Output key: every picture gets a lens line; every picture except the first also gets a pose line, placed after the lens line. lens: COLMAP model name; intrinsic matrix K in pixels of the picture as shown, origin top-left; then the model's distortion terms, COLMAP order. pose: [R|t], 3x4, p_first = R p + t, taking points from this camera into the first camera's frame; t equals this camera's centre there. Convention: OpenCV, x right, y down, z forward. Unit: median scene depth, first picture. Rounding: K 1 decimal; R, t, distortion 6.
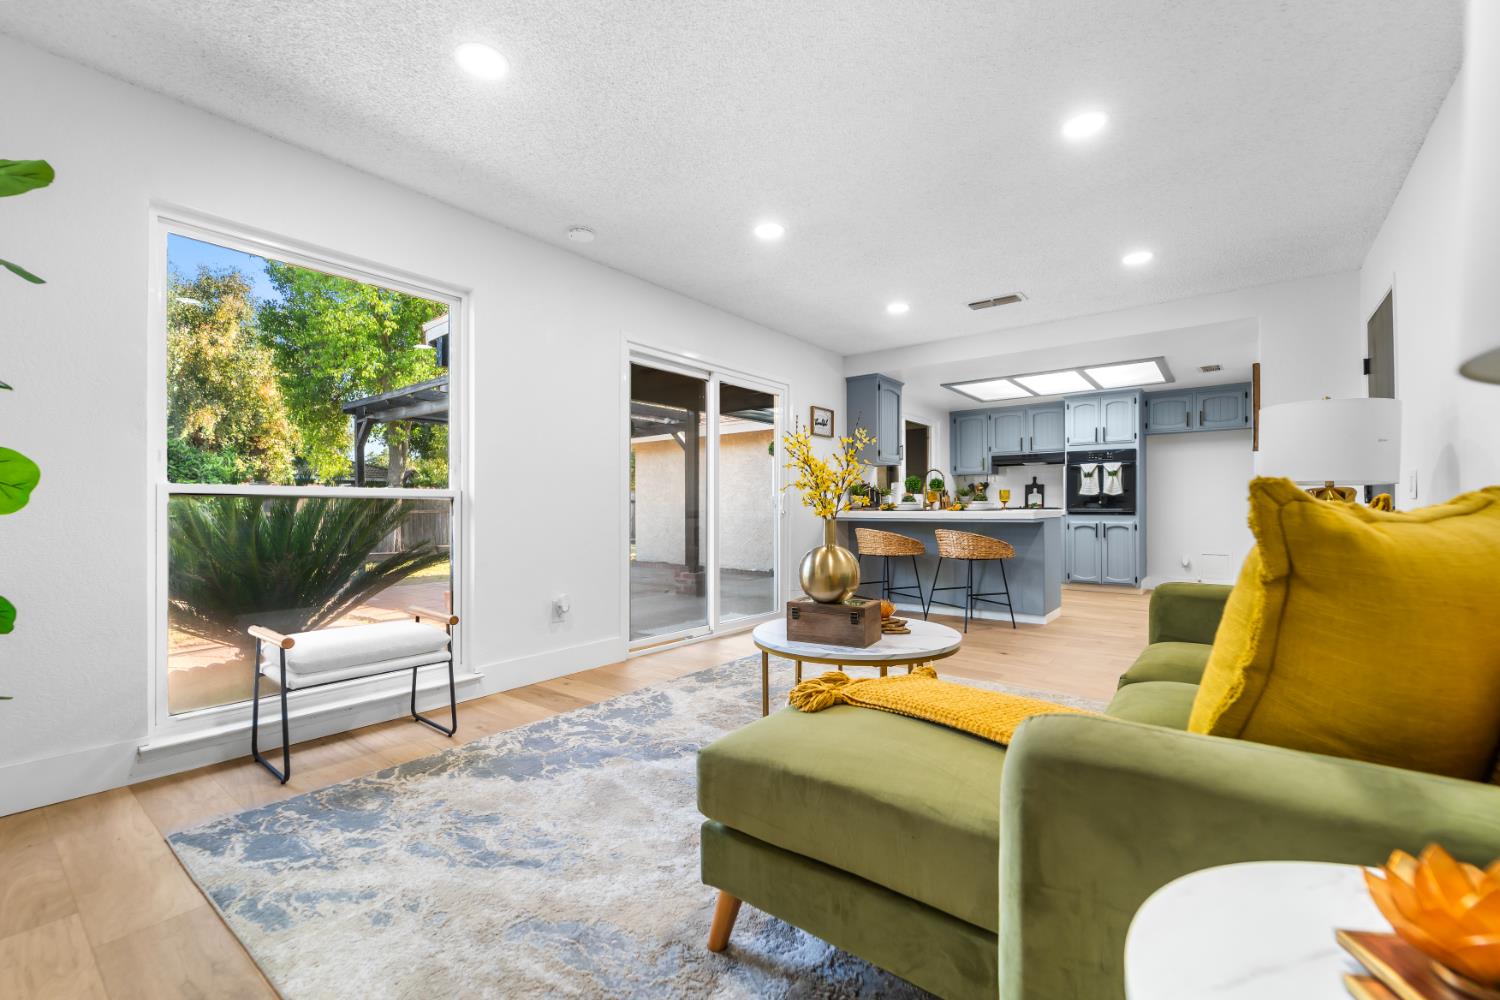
lens RADIAL K [[632.2, 0, 750.0], [0, 632.2, 500.0], [0, 0, 1]] dist [-0.000182, -0.000202]
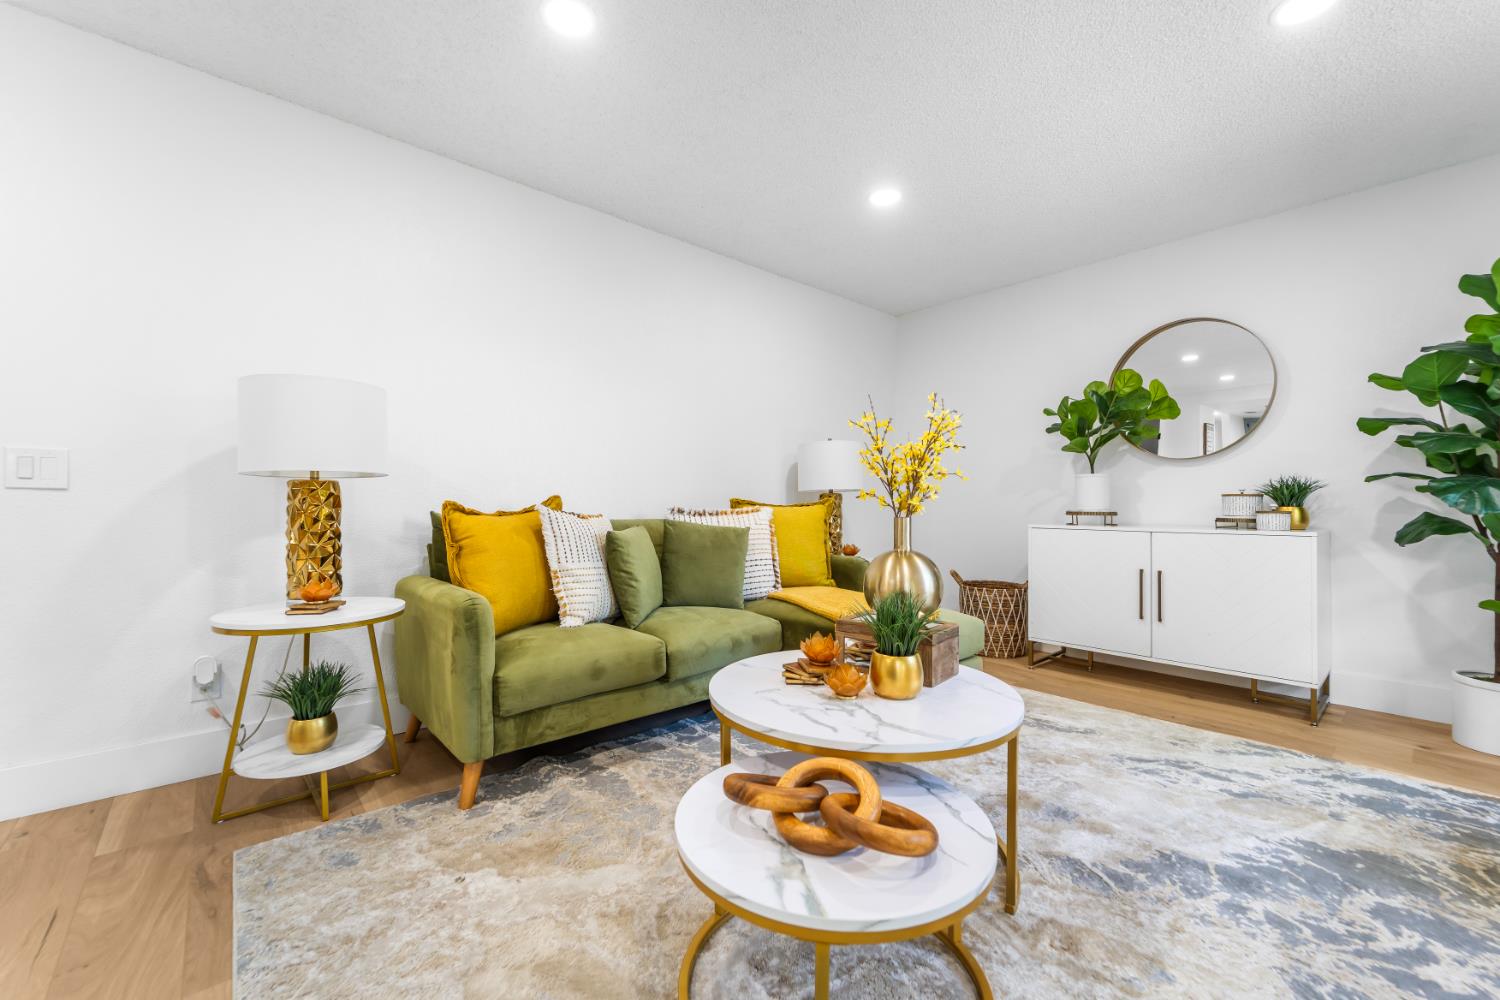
lens RADIAL K [[600.3, 0, 751.4], [0, 600.3, 494.7], [0, 0, 1]] dist [-0.000336, -0.000729]
pose [[-0.982538, 0.002436, 0.186044, 0.105305], [-0.003121, 0.999558, -0.029568, 0.015555], [-0.186034, -0.029632, -0.982096, 1.102443]]
